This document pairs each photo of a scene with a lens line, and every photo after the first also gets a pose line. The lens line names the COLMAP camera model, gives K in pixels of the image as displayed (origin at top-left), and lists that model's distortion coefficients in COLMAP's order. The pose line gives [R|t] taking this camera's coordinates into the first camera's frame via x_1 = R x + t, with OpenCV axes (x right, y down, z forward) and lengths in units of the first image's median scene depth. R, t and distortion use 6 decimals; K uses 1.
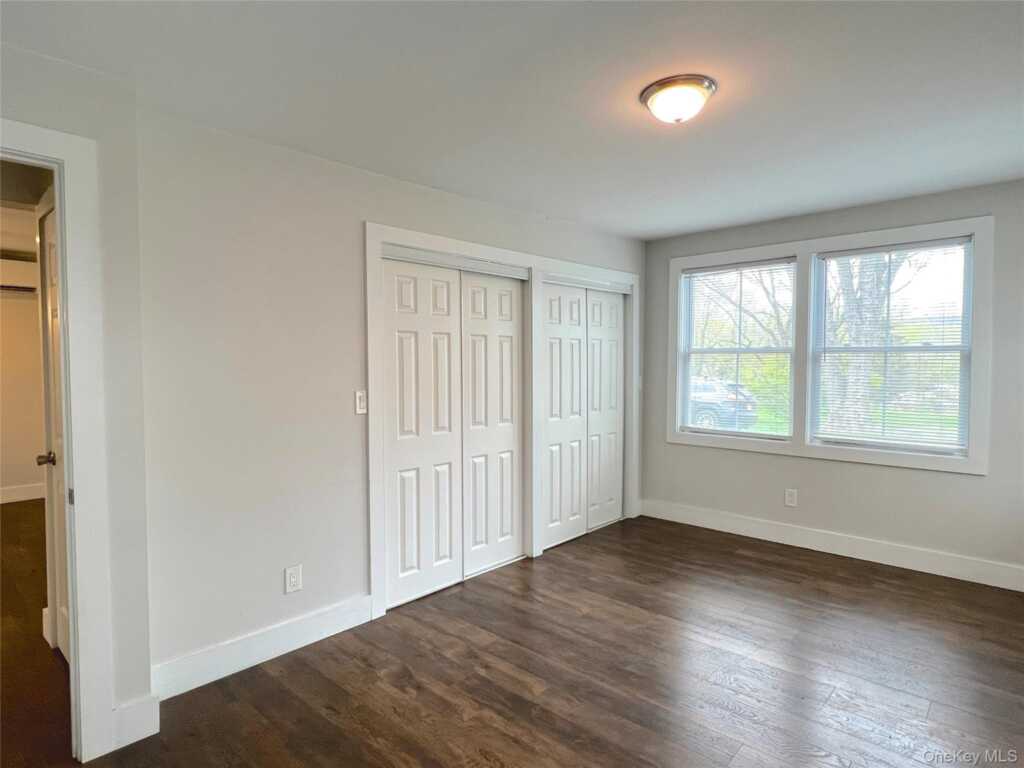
lens RADIAL K [[588.7, 0, 504.8], [0, 588.7, 384.3], [0, 0, 1]] dist [-0.003211, -0.002488]
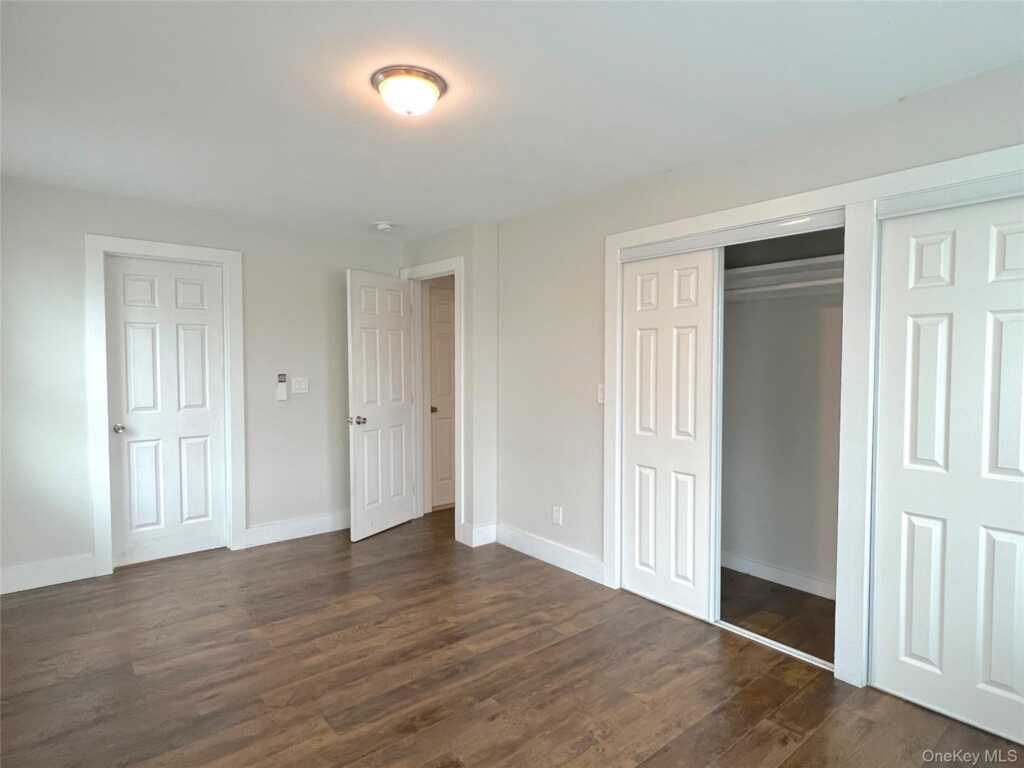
lens RADIAL K [[588.7, 0, 504.8], [0, 588.7, 384.3], [0, 0, 1]] dist [-0.003211, -0.002488]
pose [[-0.160367, 0.043960, -0.986078, 0.936093], [-0.039141, 0.997939, 0.050854, -0.039756], [0.986281, 0.046751, -0.158316, 0.996088]]
